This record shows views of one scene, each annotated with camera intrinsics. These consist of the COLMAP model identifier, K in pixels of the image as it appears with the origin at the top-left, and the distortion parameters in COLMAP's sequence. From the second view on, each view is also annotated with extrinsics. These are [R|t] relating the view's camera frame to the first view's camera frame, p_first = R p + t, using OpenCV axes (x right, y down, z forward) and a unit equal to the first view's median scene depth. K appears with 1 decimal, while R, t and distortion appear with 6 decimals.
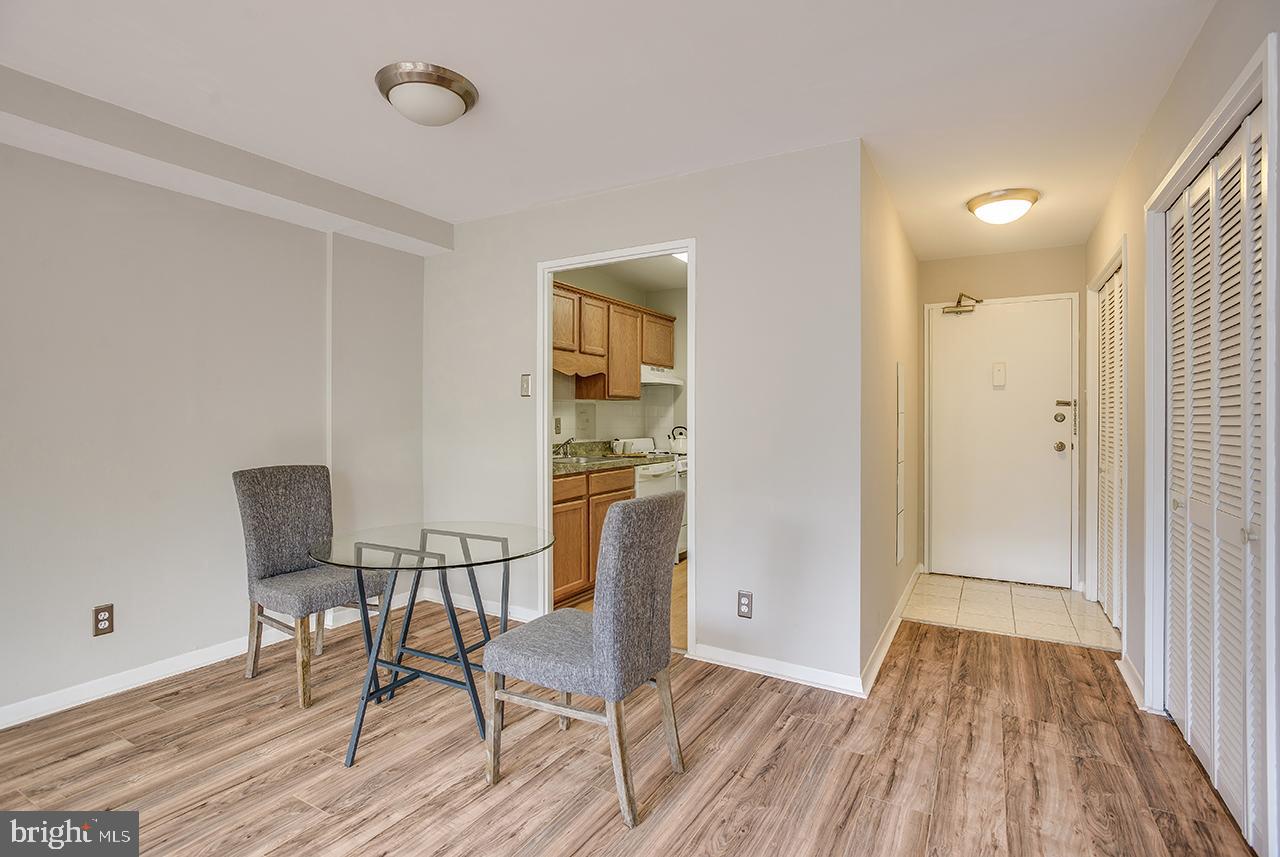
lens RADIAL K [[633.0, 0, 641.1], [0, 633.0, 417.7], [0, 0, 1]] dist [-0.002610, 0.003073]
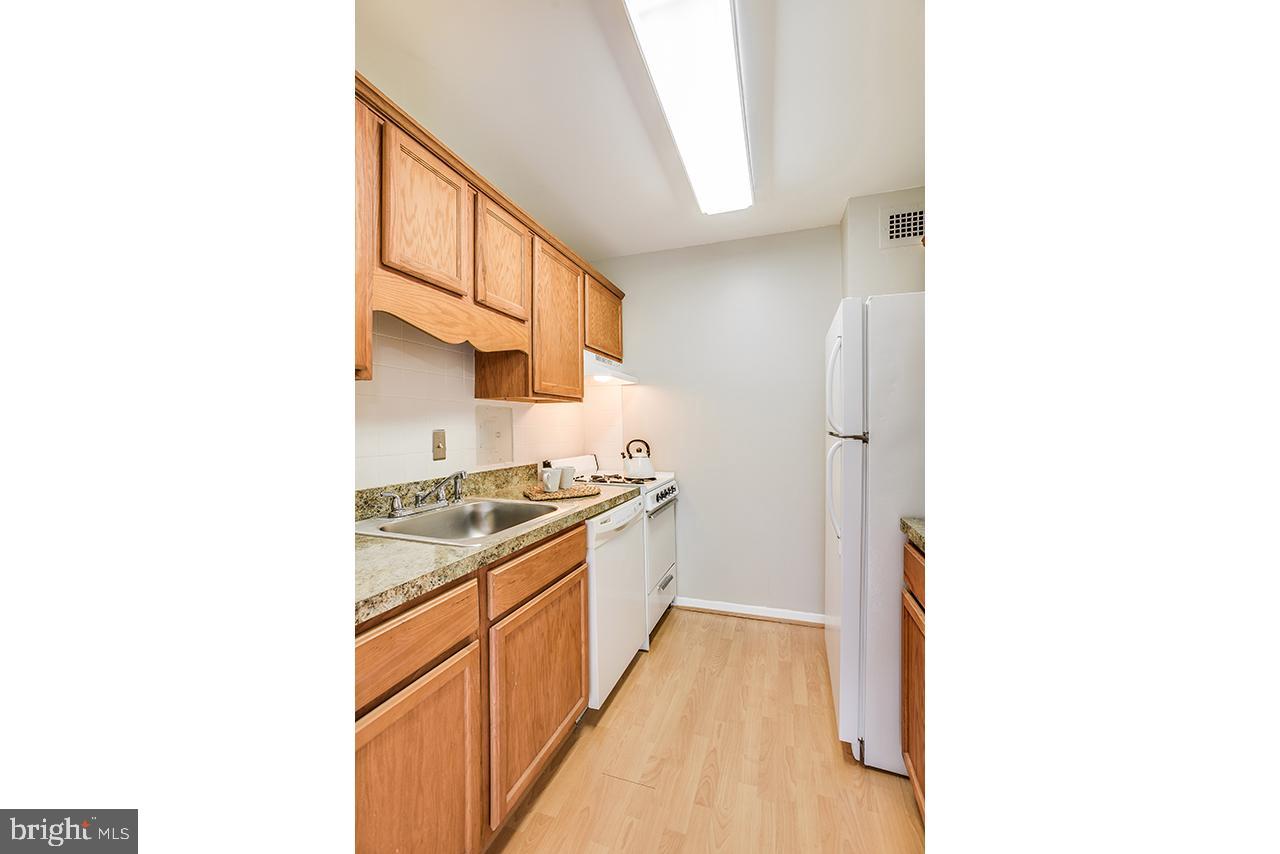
lens RADIAL K [[436.1, 0, 642.3], [0, 436.1, 431.1], [0, 0, 1]] dist [0.019225, 0.000226]
pose [[0.980801, -0.011838, 0.194654, -0.032552], [0.010183, 0.999903, 0.009502, -0.000875], [-0.194747, -0.007337, 0.980826, 0.589683]]
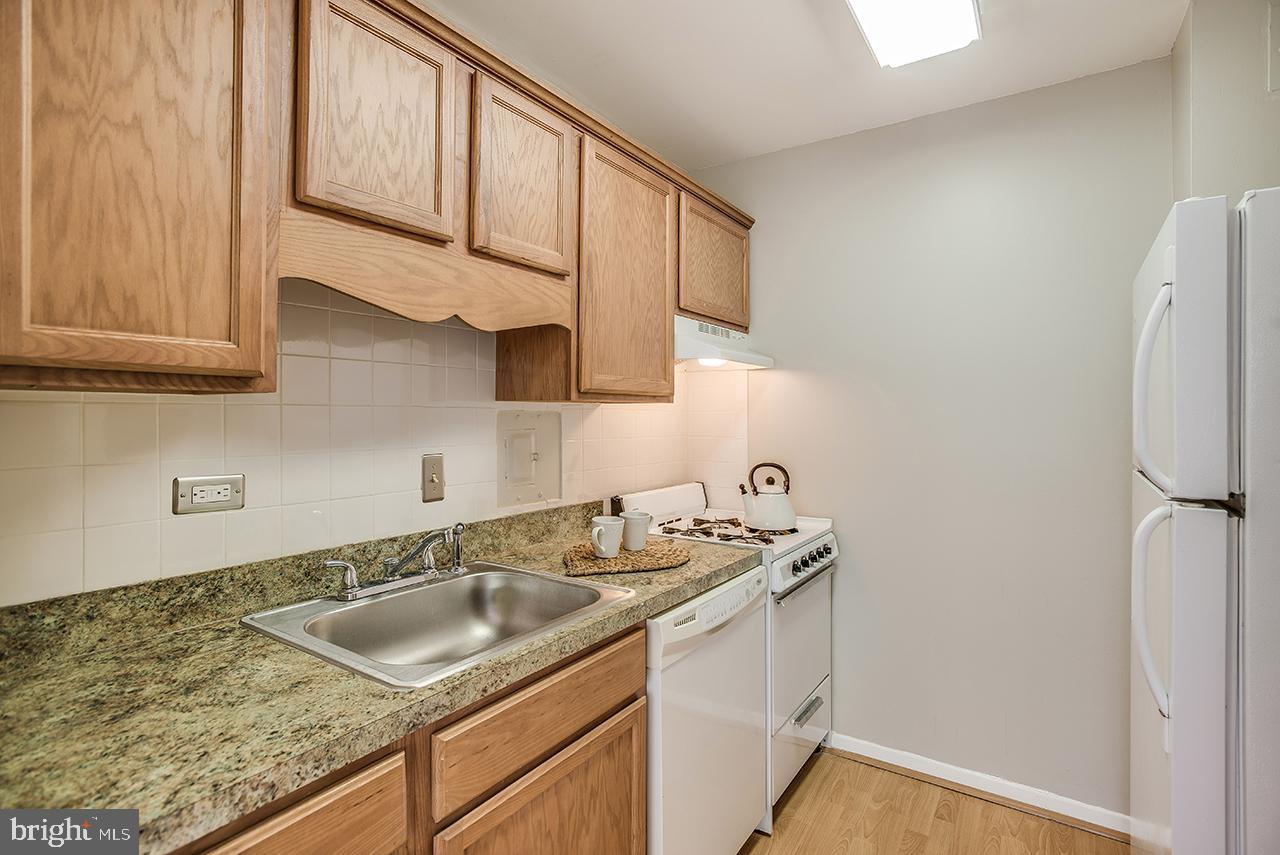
lens RADIAL K [[633.0, 0, 652.3], [0, 633.0, 434.7], [0, 0, 1]] dist [-0.002610, 0.003073]
pose [[0.998503, -0.004990, -0.054460, 0.007995], [0.006432, 0.999632, 0.026338, -0.019159], [0.054309, -0.026649, 0.998169, 0.651282]]
